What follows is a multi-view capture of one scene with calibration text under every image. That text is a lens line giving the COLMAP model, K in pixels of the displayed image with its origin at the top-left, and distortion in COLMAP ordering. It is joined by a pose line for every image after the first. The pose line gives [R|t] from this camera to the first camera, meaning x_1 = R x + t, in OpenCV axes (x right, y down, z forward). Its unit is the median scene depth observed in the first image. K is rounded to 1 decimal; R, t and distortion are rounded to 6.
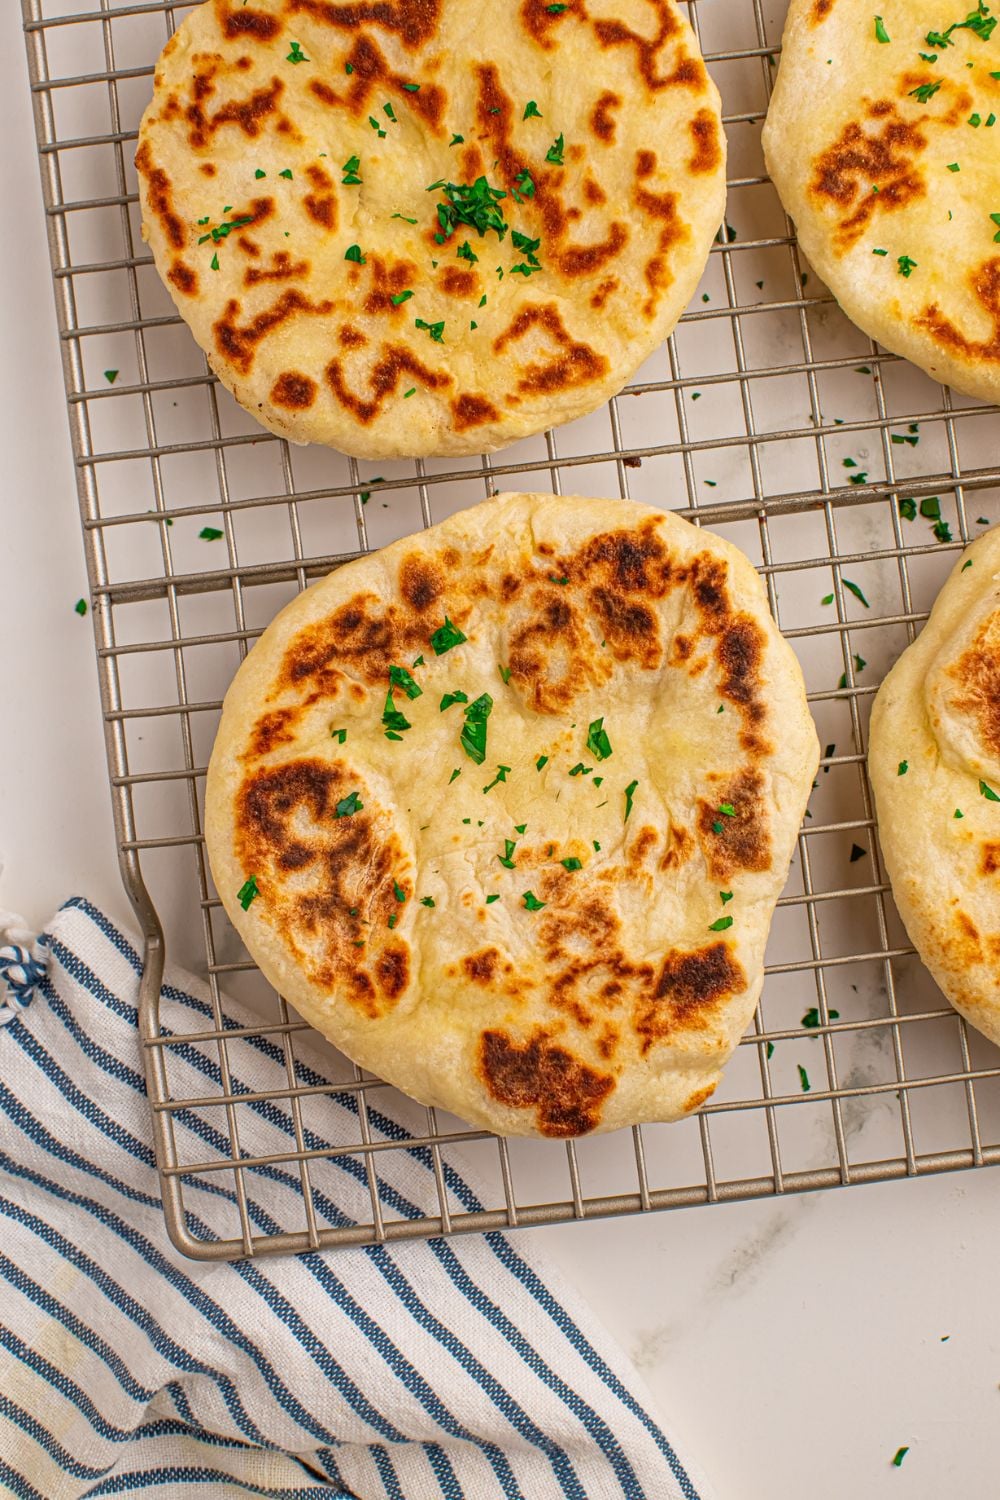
lens RADIAL K [[2270.0, 0, 510.8], [0, 2270.0, 742.1], [0, 0, 1]] dist [-0.189607, 0.000000]
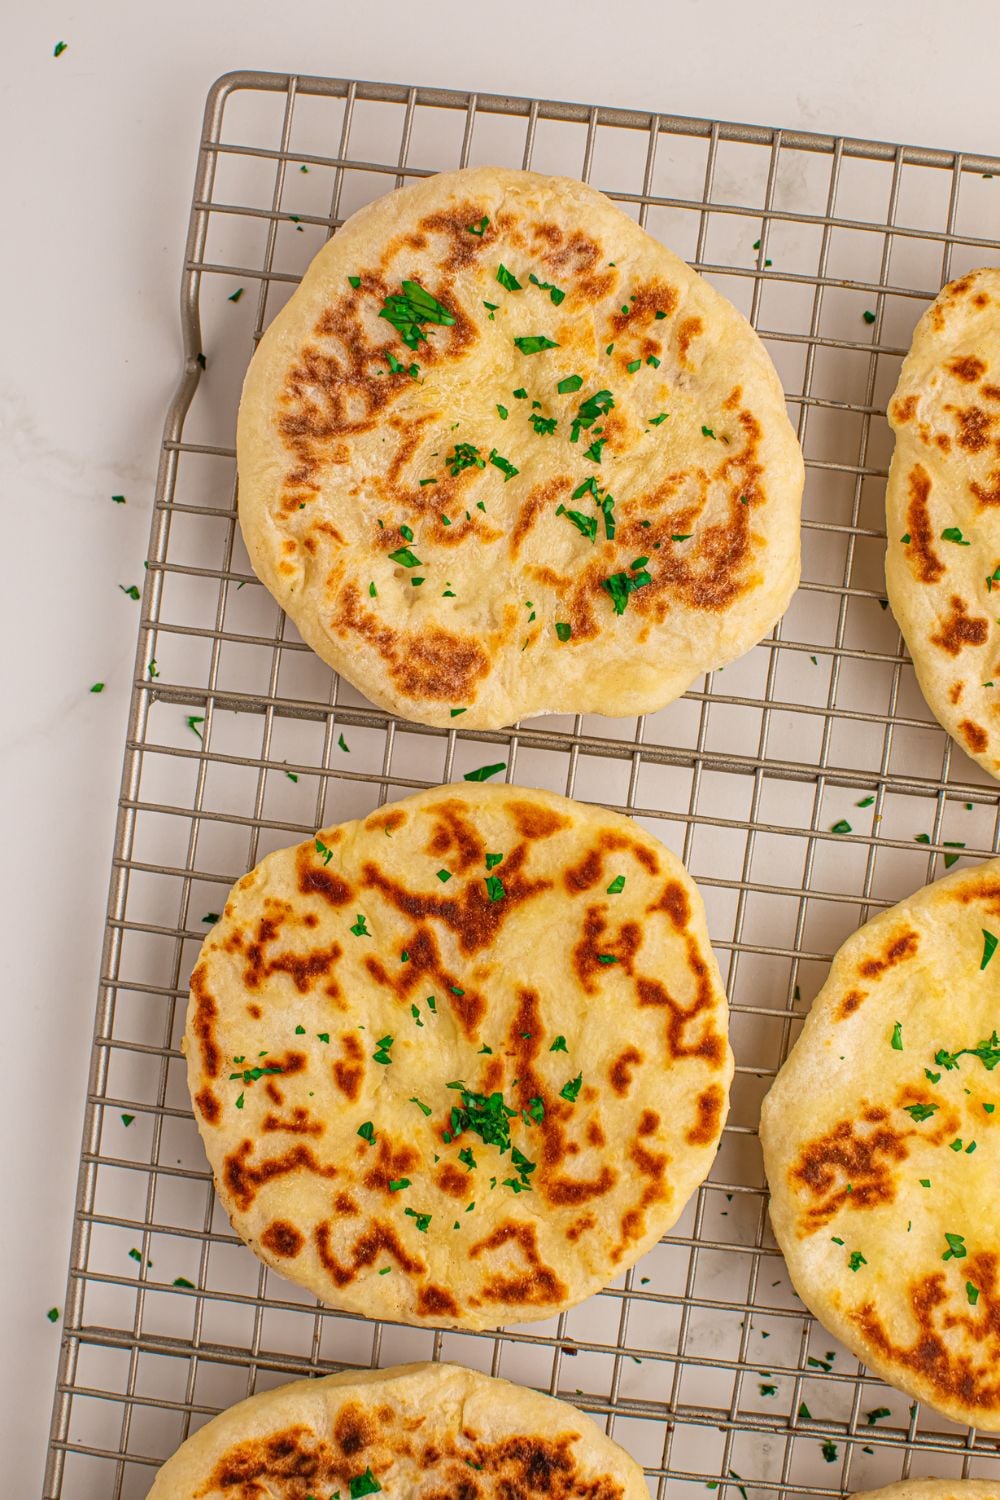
lens RADIAL K [[2270.0, 0, 497.7], [0, 2270.0, 759.0], [0, 0, 1]] dist [-0.189607, 0.000000]
pose [[0.968579, 0.248508, 0.009940, -0.064061], [-0.248679, 0.968296, 0.023709, -0.431786], [-0.003733, -0.025436, 0.999669, -0.080504]]
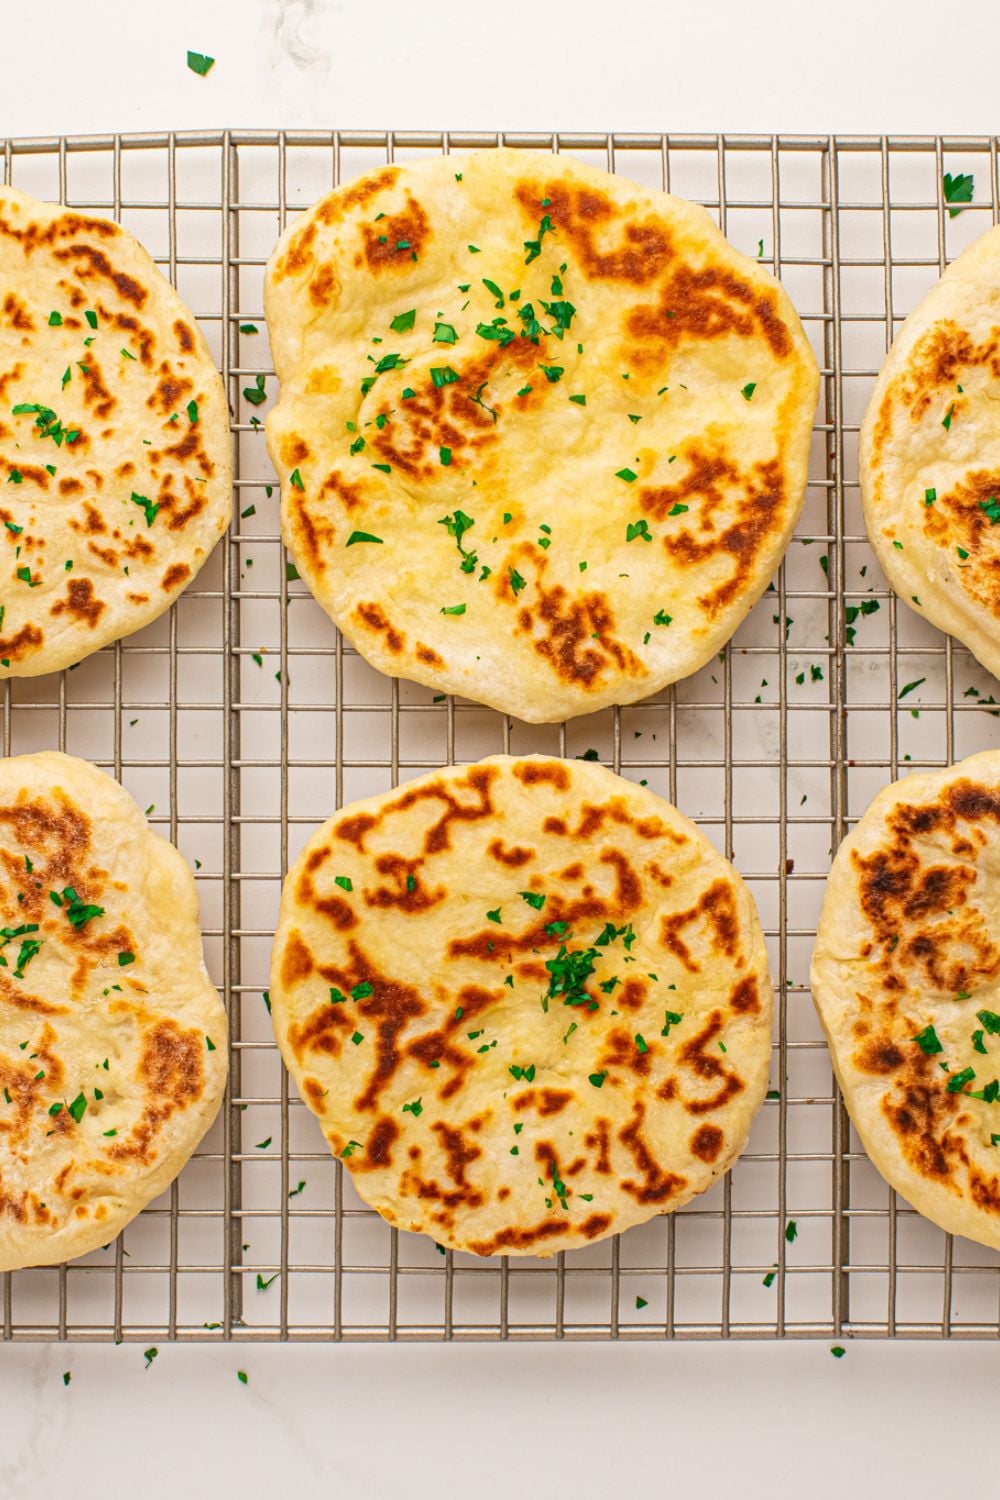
lens RADIAL K [[3429.1, 0, 501.9], [0, 3429.1, 754.5], [0, 0, 1]] dist [-0.202390, 0.000000]
pose [[0.125360, -0.990506, 0.056420, -0.008129], [0.992086, 0.124747, -0.014265, -0.262500], [0.007091, 0.057762, 0.998305, -0.812924]]
